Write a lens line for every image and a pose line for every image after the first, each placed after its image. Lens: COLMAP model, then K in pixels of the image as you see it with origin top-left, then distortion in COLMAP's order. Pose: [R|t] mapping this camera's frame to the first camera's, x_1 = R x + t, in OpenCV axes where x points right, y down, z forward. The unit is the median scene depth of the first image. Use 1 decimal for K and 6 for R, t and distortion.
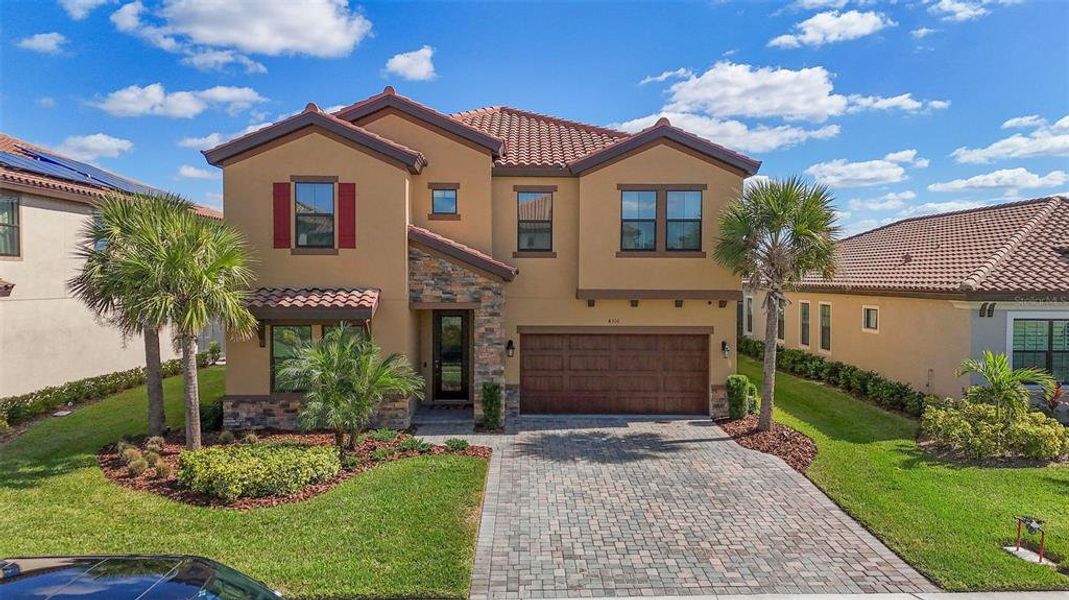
lens RADIAL K [[783.7, 0, 533.6], [0, 783.7, 287.0], [0, 0, 1]] dist [0.082811, -0.002330]
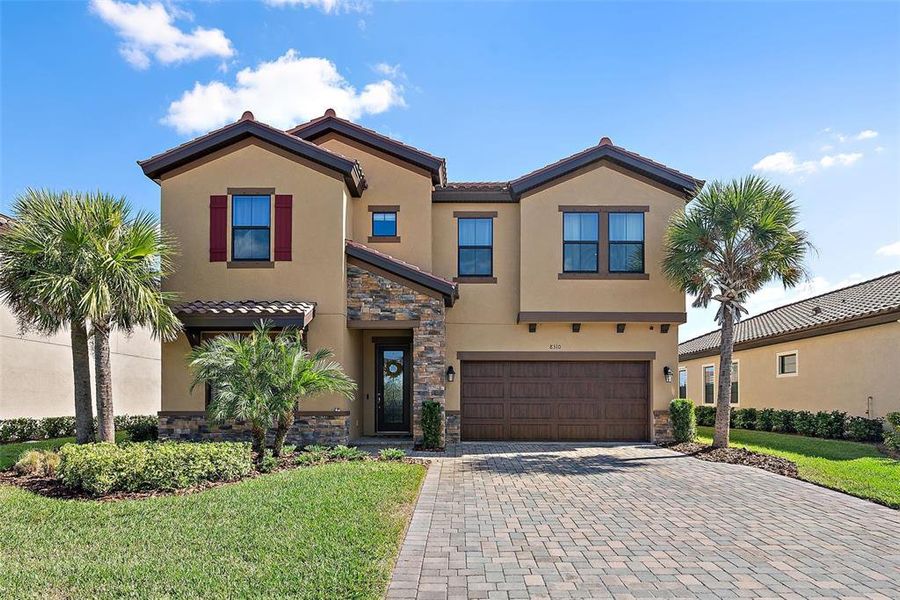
lens RADIAL K [[540.9, 0, 450.9], [0, 540.9, 394.5], [0, 0, 1]] dist [-0.006226, -0.000158]
pose [[0.999592, -0.001779, -0.028508, -0.010336], [0.000879, 0.999501, -0.031580, 0.131896], [0.028549, 0.031542, 0.999095, 0.331032]]
